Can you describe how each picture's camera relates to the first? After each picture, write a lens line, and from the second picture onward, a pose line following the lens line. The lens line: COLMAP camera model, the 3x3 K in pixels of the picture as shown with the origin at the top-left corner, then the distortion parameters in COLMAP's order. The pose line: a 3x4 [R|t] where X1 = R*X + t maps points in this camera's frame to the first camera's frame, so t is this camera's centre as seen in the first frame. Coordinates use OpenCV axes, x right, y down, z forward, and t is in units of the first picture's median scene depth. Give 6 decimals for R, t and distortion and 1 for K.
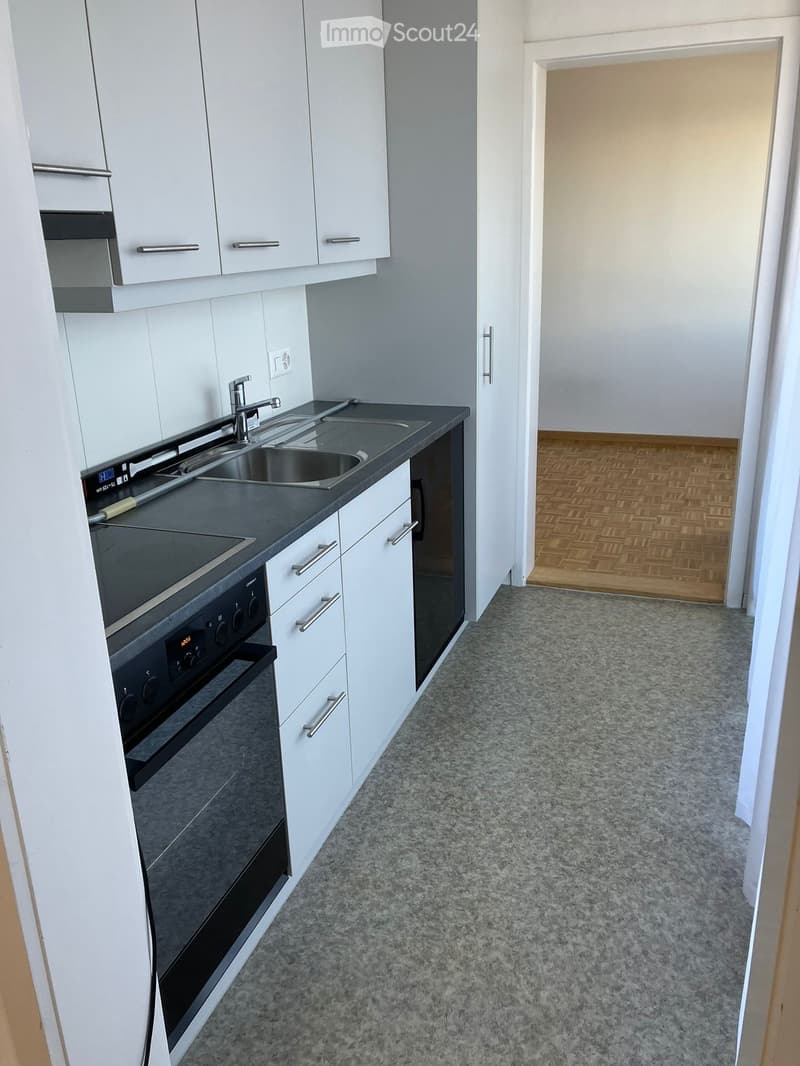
lens RADIAL K [[866.4, 0, 412.3], [0, 866.4, 530.8], [0, 0, 1]] dist [0.010508, 0.005930]
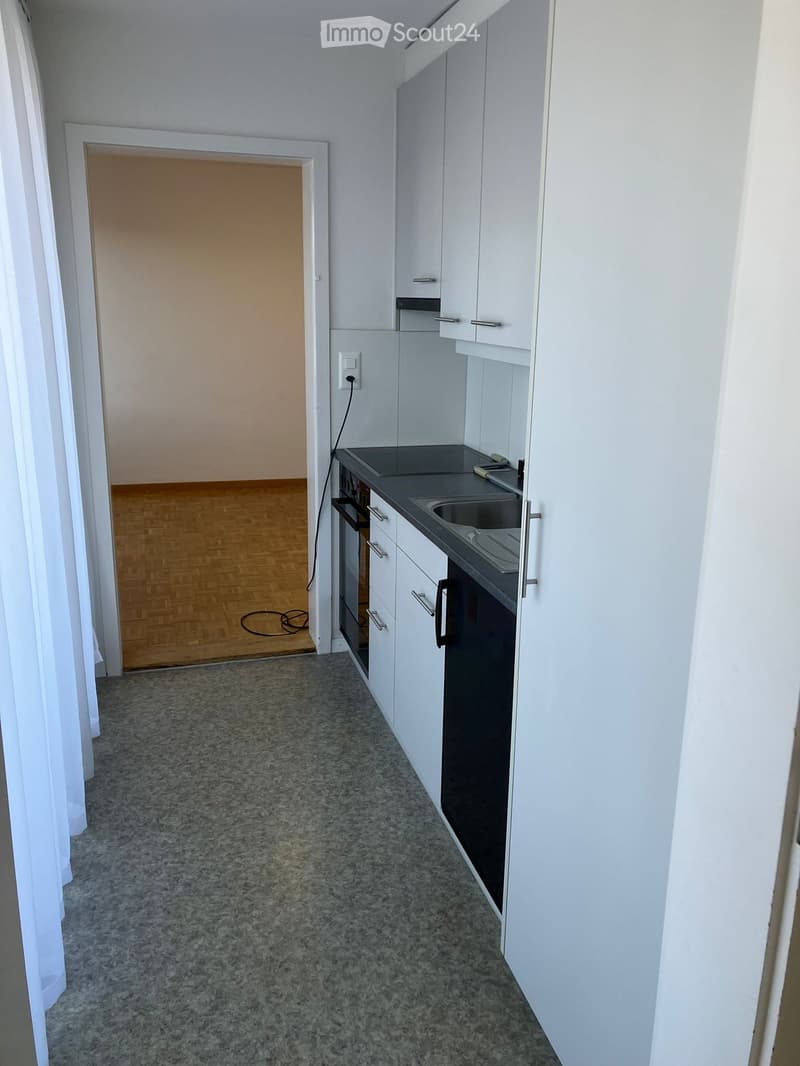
lens RADIAL K [[866.4, 0, 412.3], [0, 866.4, 530.8], [0, 0, 1]] dist [0.010508, 0.005930]
pose [[-0.807514, 0.168484, -0.565274, 0.568096], [-0.192406, 0.830679, 0.522448, -0.607685], [0.557586, 0.530646, -0.638368, 1.610134]]
